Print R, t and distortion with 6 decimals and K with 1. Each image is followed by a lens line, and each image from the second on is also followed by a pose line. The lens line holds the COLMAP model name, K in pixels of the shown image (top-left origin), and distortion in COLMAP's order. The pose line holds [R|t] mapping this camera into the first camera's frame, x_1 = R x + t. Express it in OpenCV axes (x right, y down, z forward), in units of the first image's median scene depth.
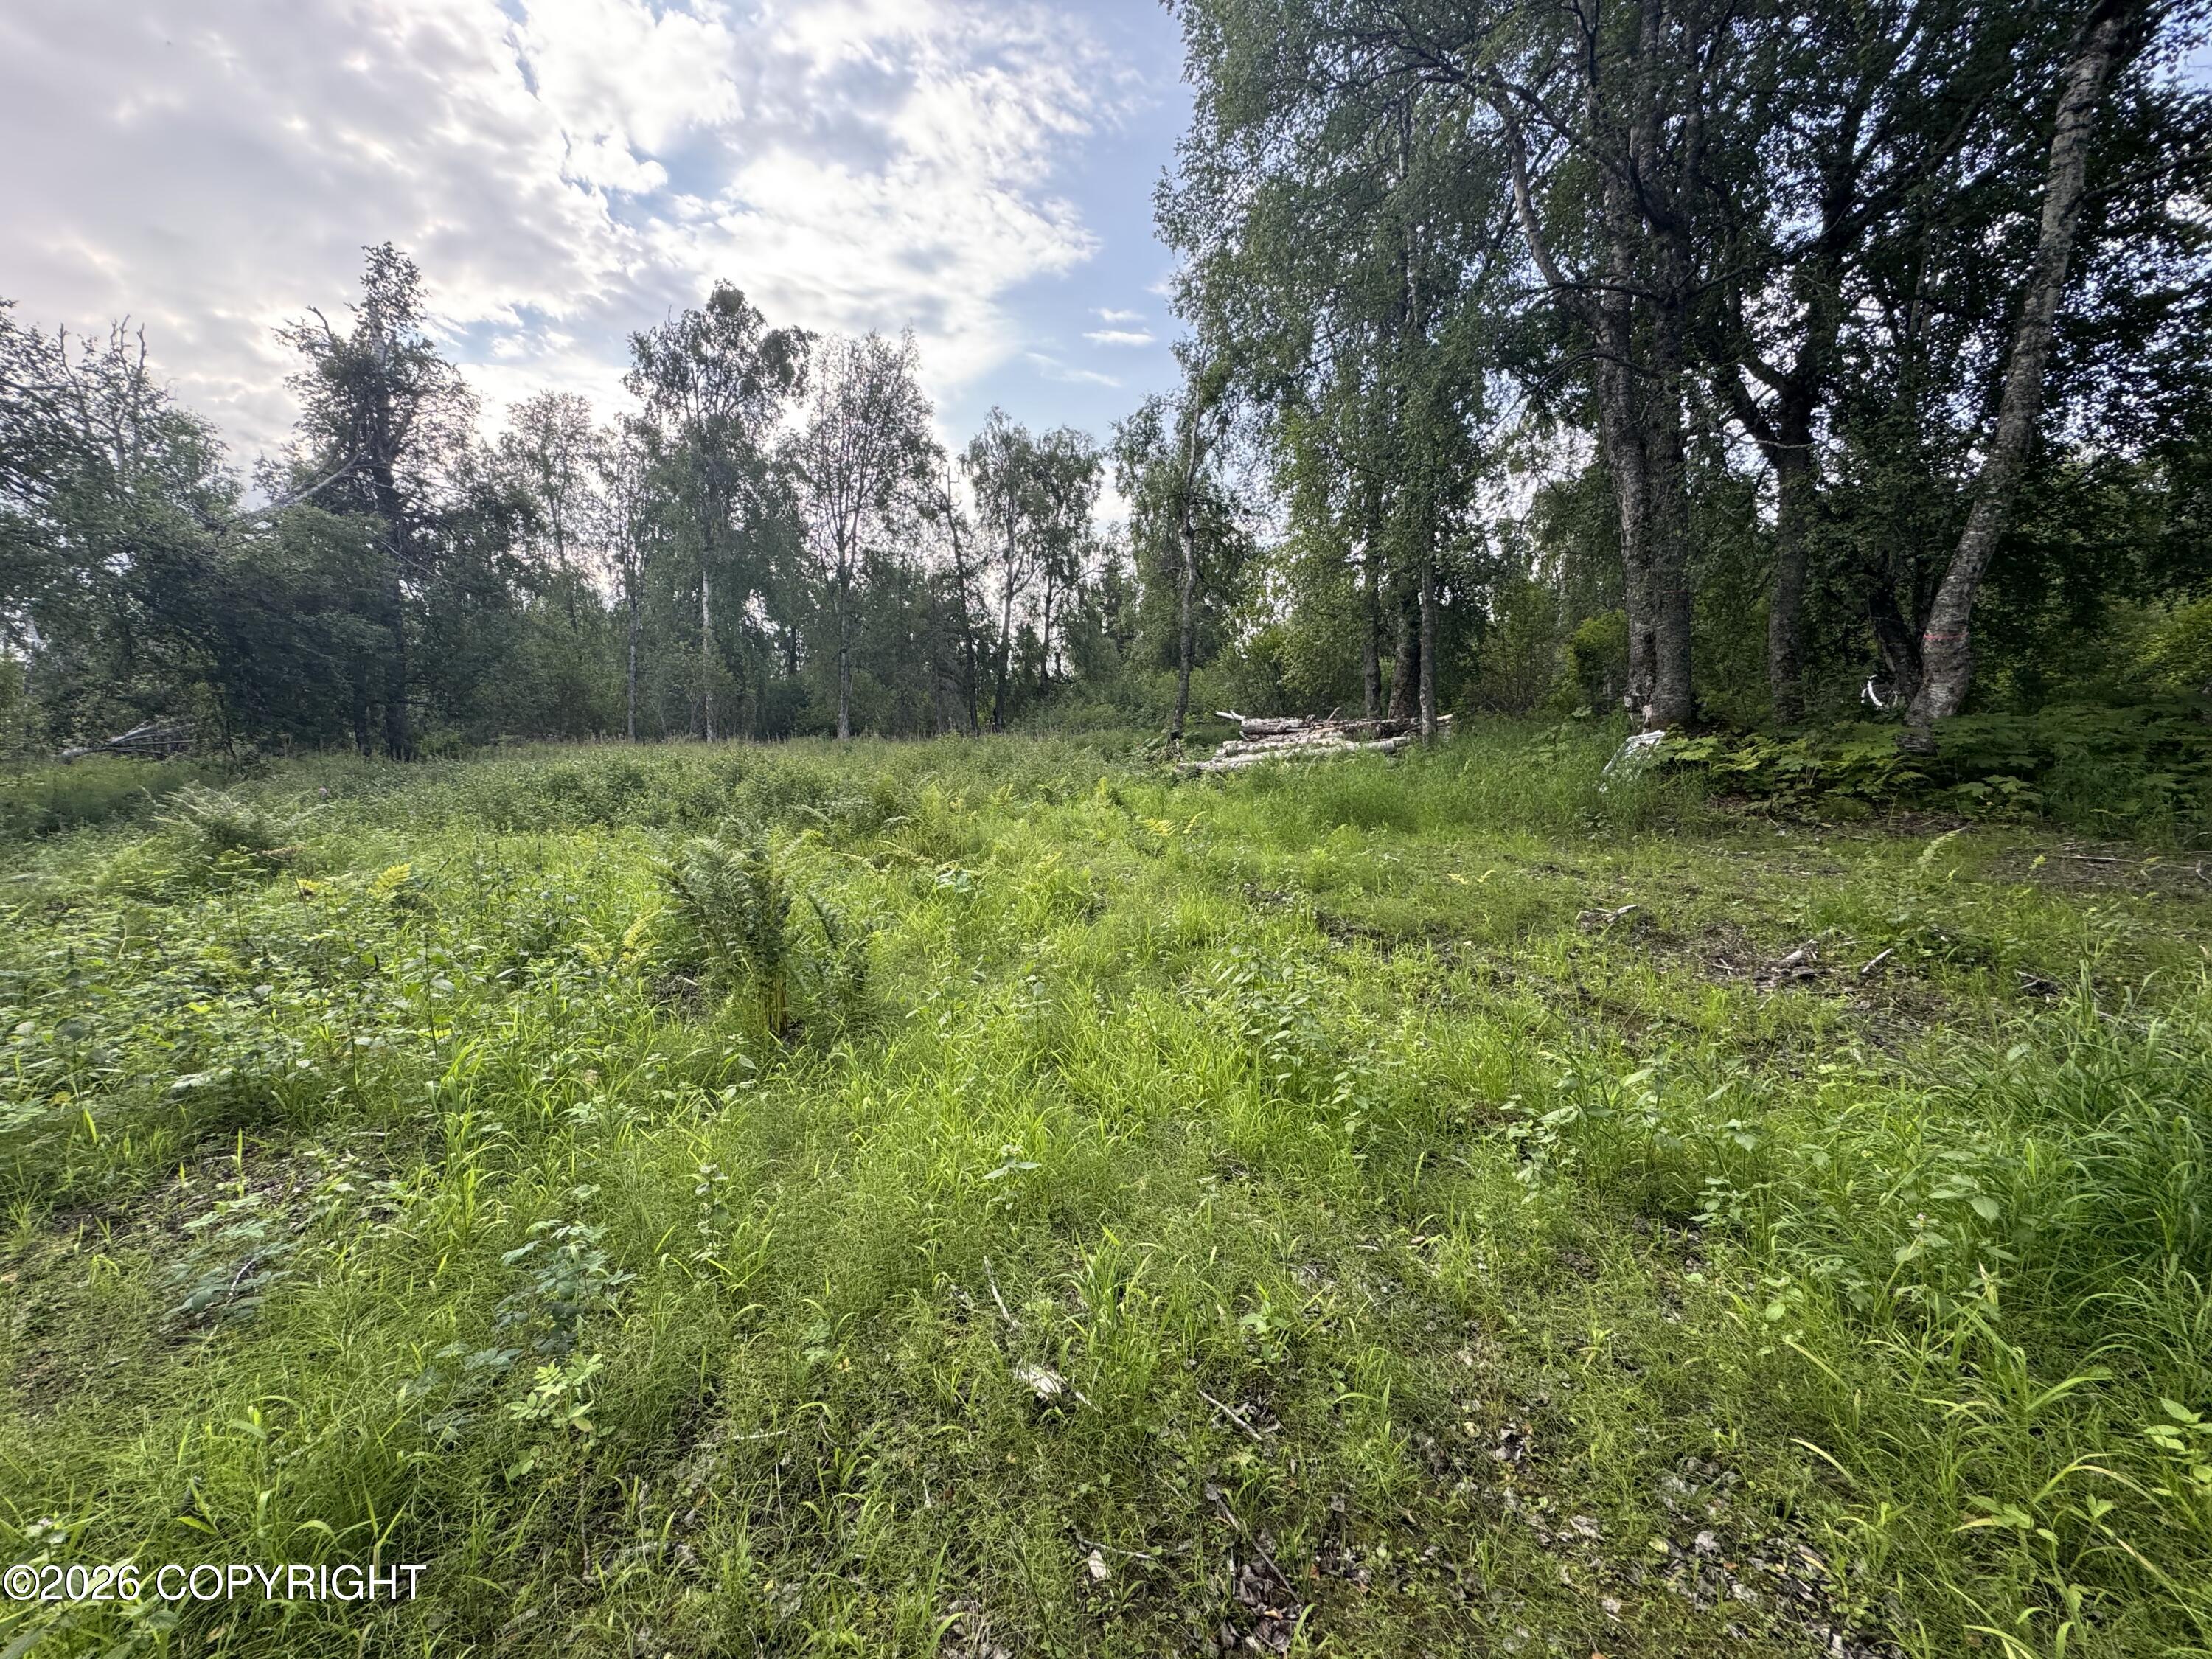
lens RADIAL K [[878.7, 0, 1102.9], [0, 878.7, 832.9], [0, 0, 1]] dist [-0.003286, 0.000694]
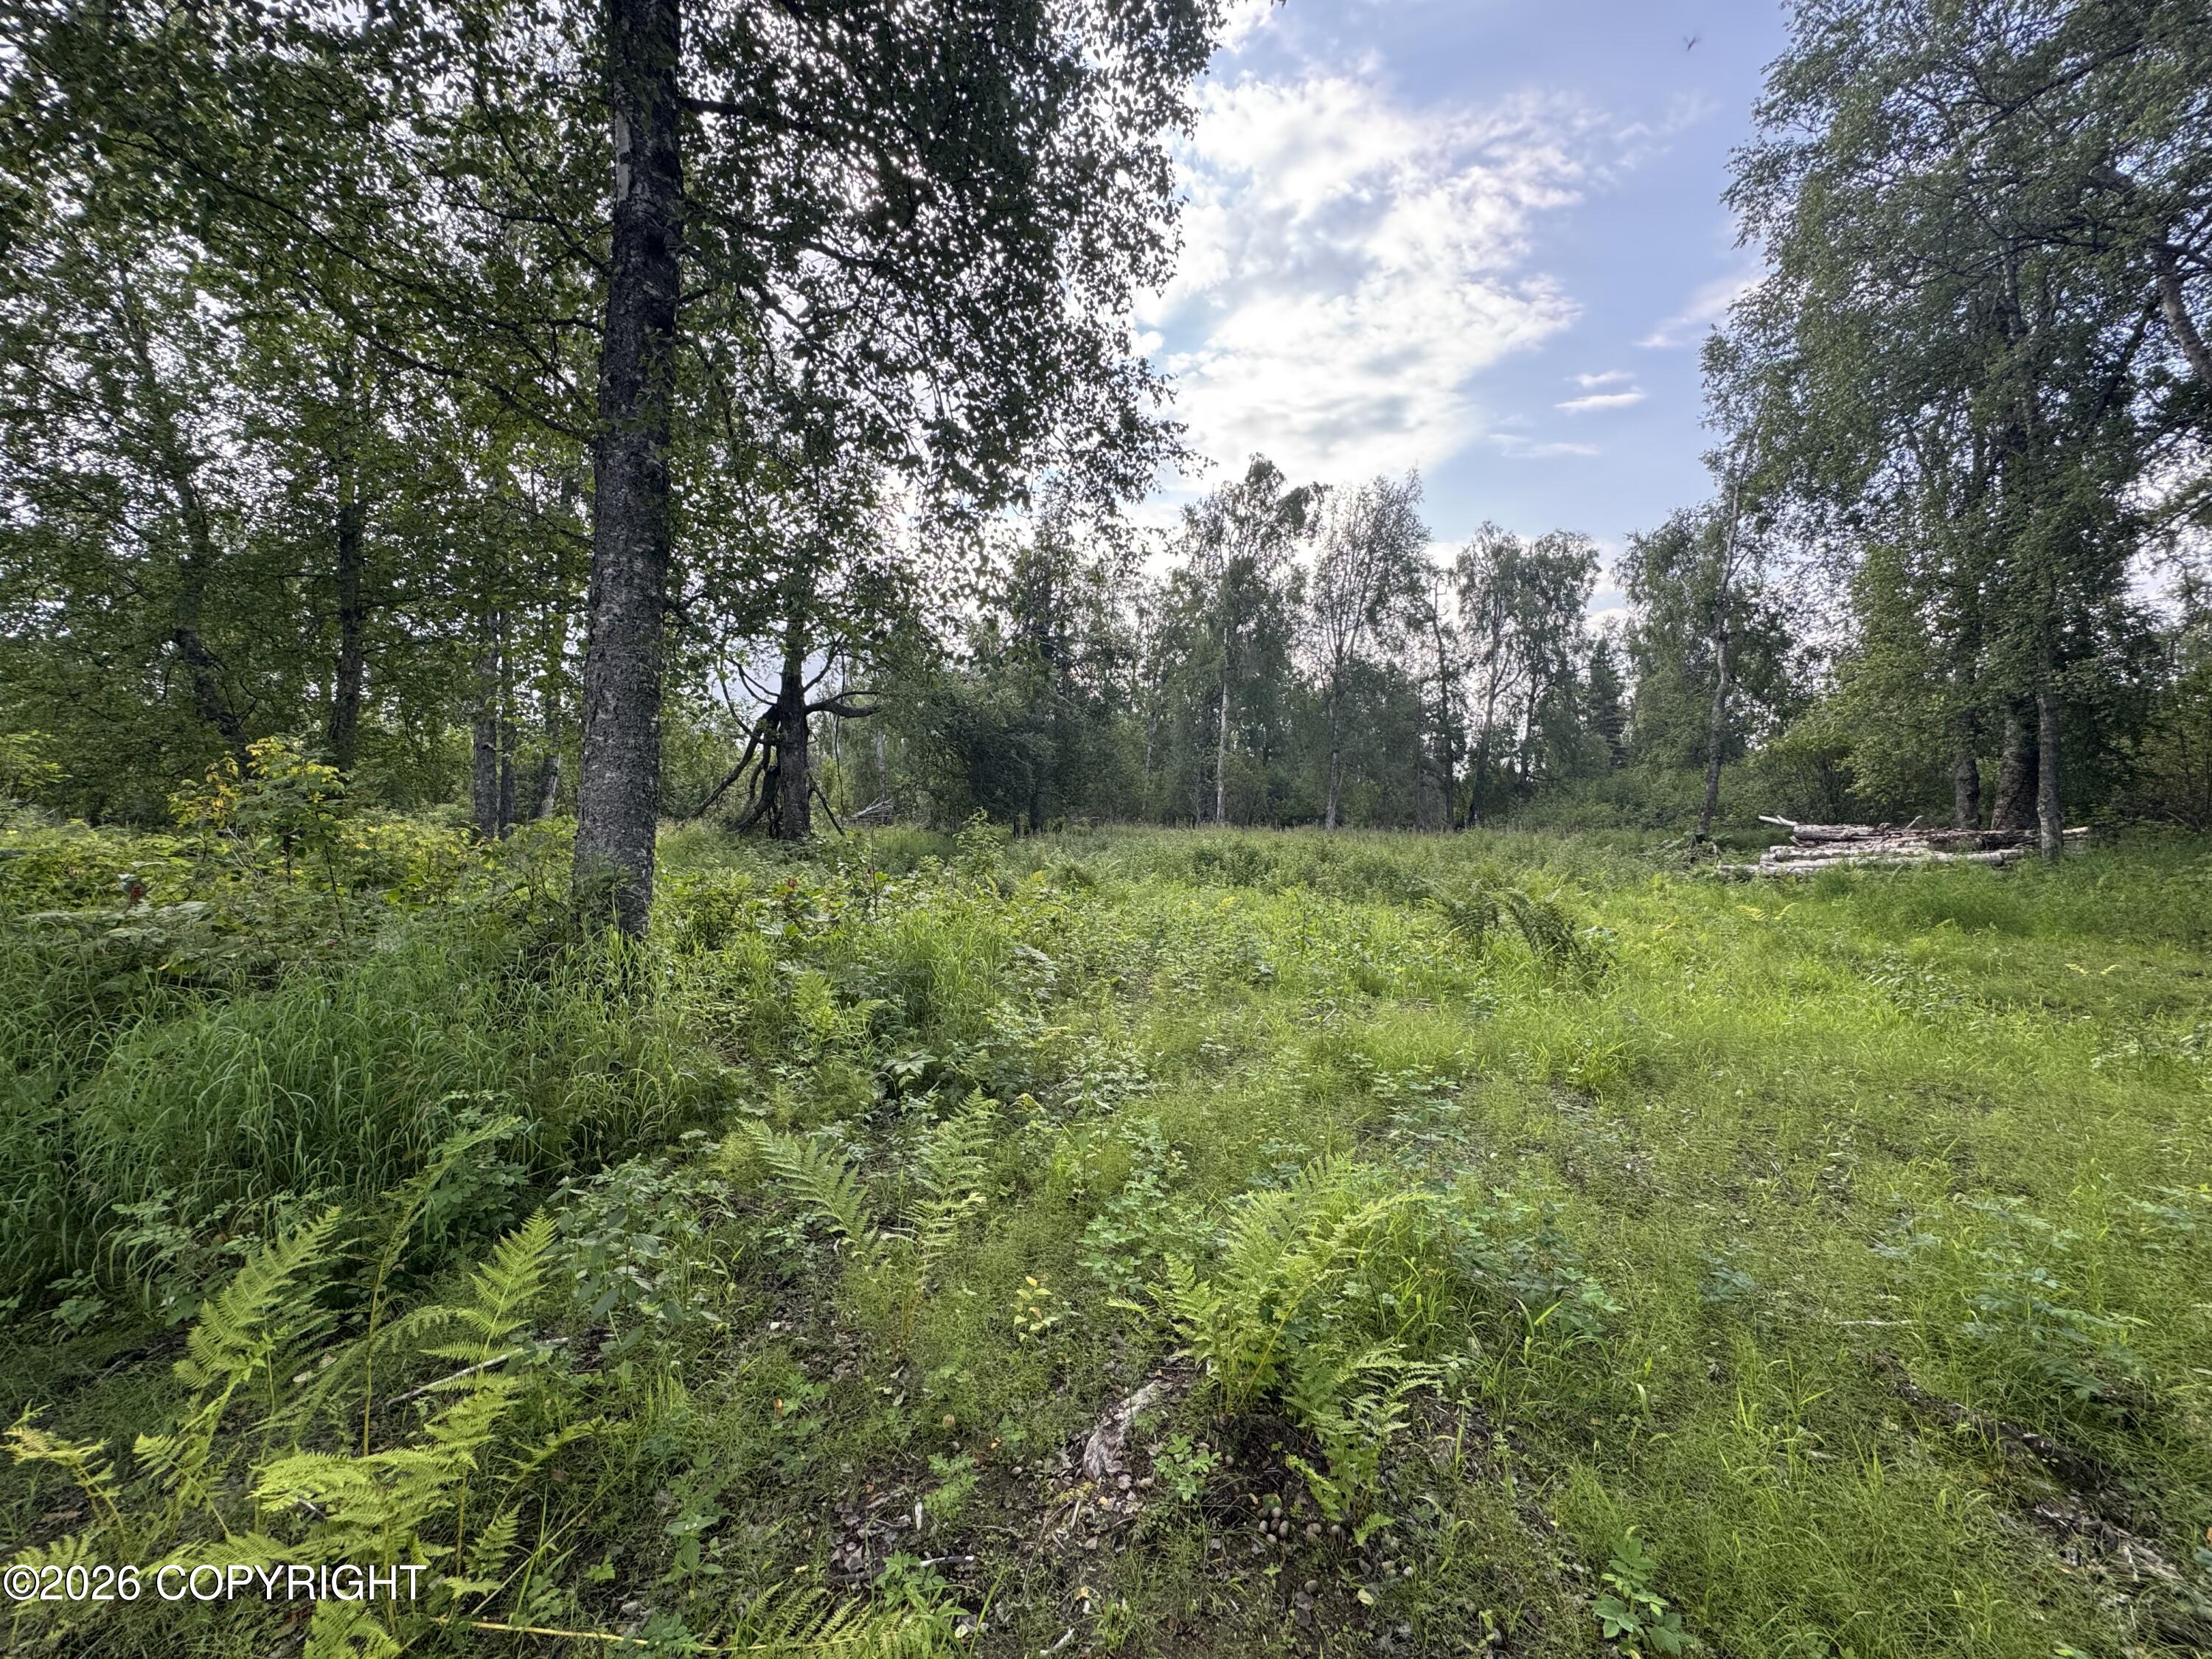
lens RADIAL K [[878.7, 0, 1102.8], [0, 878.7, 828.8], [0, 0, 1]] dist [-0.003286, 0.000694]
pose [[0.887651, 0.034137, -0.459250, -0.080298], [-0.082527, 0.992897, -0.085706, 0.025006], [0.453062, 0.113977, 0.884163, -0.233676]]
